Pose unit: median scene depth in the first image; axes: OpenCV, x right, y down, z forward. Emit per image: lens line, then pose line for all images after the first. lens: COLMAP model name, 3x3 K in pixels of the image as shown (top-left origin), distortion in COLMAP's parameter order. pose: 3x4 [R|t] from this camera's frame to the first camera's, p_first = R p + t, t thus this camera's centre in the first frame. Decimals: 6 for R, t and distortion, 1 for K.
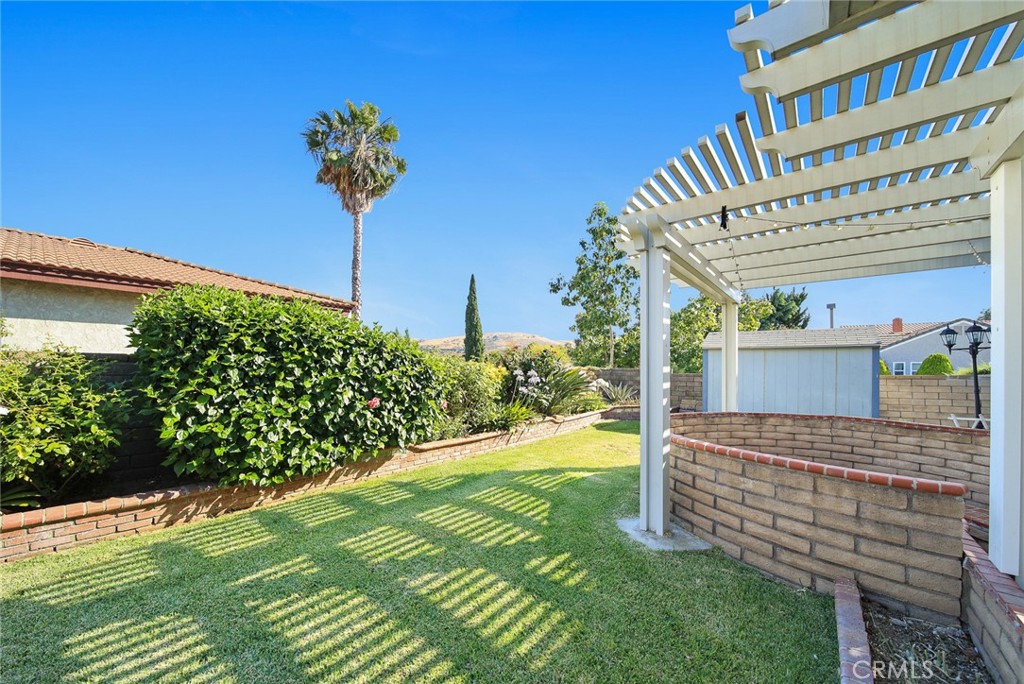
lens RADIAL K [[343.2, 0, 478.3], [0, 343.2, 367.2], [0, 0, 1]] dist [0.000388, 0.000006]
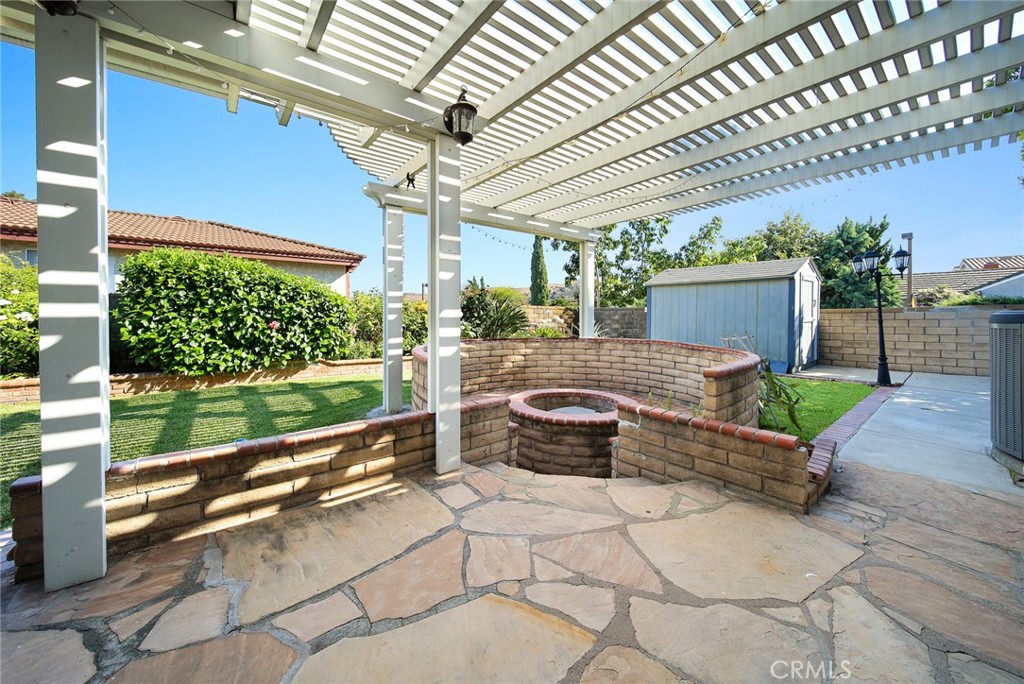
lens RADIAL K [[337.1, 0, 495.5], [0, 337.1, 317.5], [0, 0, 1]] dist [-0.000539, -0.000032]
pose [[0.978217, -0.003663, -0.207552, 0.971078], [0.005121, 0.999966, 0.006486, 0.075820], [0.207521, -0.007407, 0.978202, -0.185509]]
